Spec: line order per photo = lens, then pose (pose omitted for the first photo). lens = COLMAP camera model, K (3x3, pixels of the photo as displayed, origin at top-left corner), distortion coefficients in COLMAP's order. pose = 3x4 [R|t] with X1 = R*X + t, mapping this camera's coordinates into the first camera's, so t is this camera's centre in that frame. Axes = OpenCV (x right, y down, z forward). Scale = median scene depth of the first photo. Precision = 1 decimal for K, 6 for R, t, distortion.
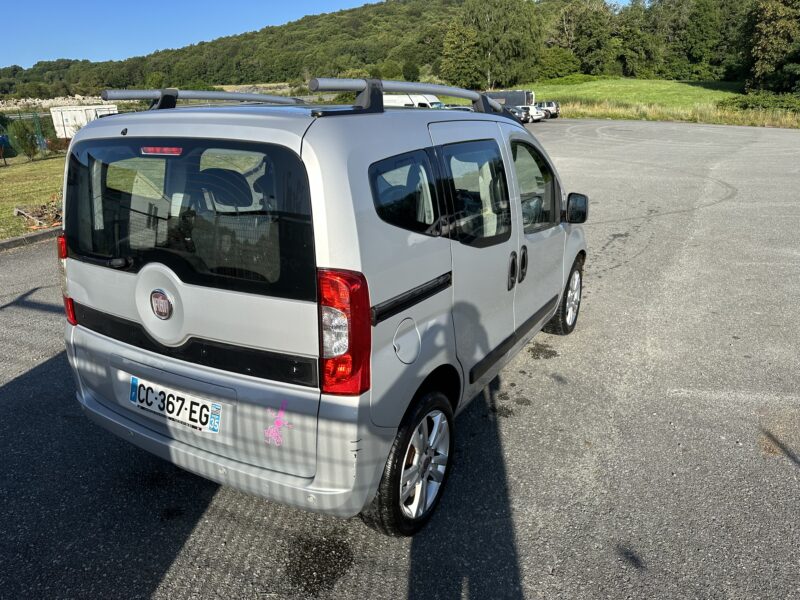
lens RADIAL K [[584.9, 0, 397.9], [0, 584.9, 300.2], [0, 0, 1]] dist [0.007746, -0.011640]
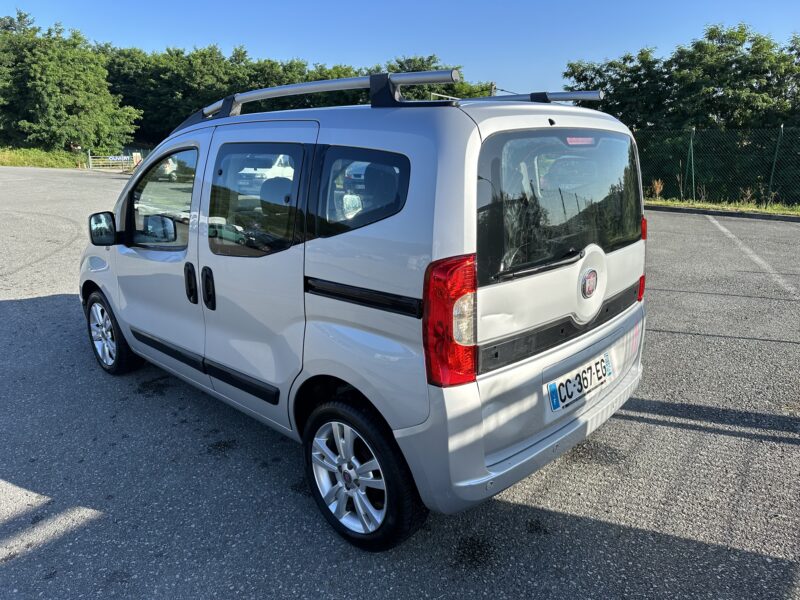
lens RADIAL K [[584.9, 0, 398.0], [0, 584.9, 297.7], [0, 0, 1]] dist [0.007746, -0.011640]
pose [[0.231168, -0.240306, 0.942769, -1.432529], [0.299760, 0.939468, 0.165963, -0.239000], [-0.925584, 0.244240, 0.289209, 0.974802]]
